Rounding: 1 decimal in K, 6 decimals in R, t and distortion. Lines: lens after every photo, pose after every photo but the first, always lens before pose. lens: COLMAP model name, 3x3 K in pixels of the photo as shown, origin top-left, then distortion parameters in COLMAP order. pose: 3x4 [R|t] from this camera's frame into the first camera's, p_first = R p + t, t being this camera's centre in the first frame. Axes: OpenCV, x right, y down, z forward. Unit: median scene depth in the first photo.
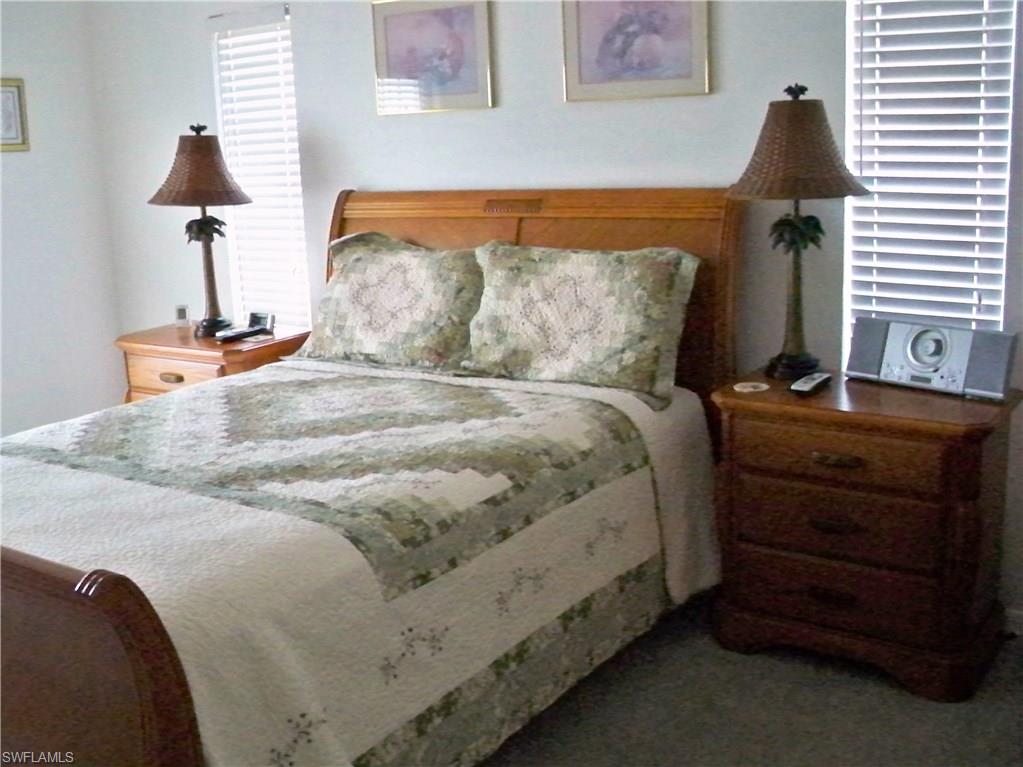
lens RADIAL K [[1157.2, 0, 511.5], [0, 1157.2, 383.5], [0, 0, 1]] dist [-0.111363, -0.000168]
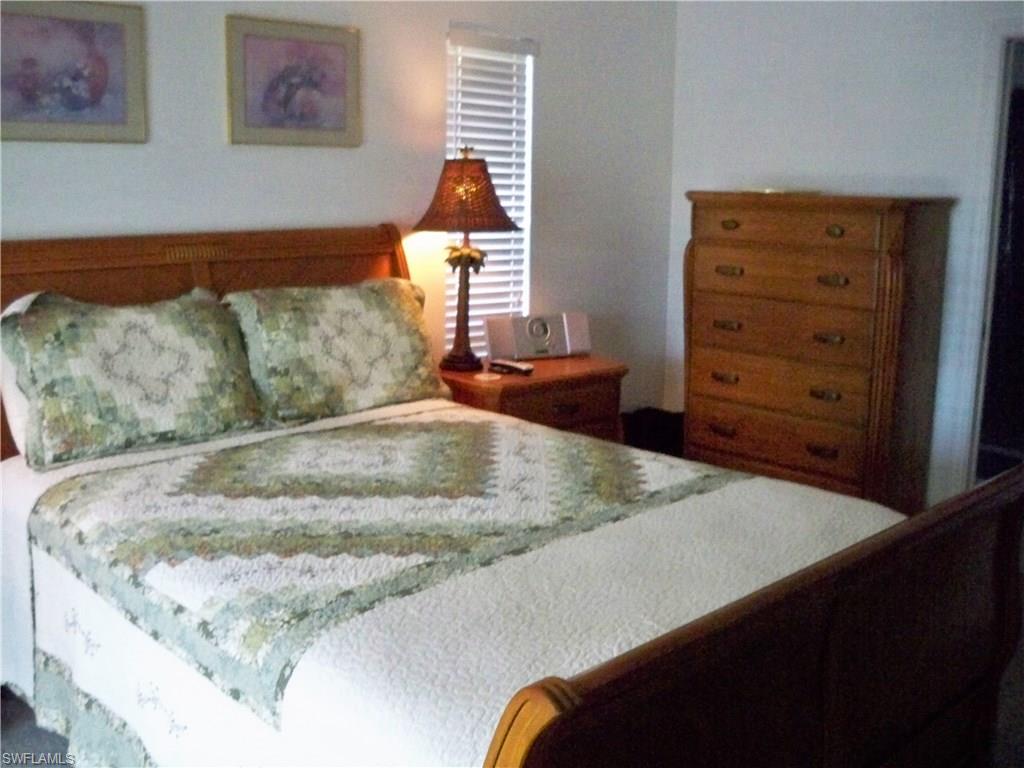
lens RADIAL K [[1081.9, 0, 512.0], [0, 1081.9, 384.0], [0, 0, 1]] dist [-0.091785, 0.020668]
pose [[0.196372, -0.138602, 0.970684, -0.901699], [0.188711, 0.976794, 0.101298, -0.099703], [-0.962199, 0.163286, 0.217971, 0.658013]]
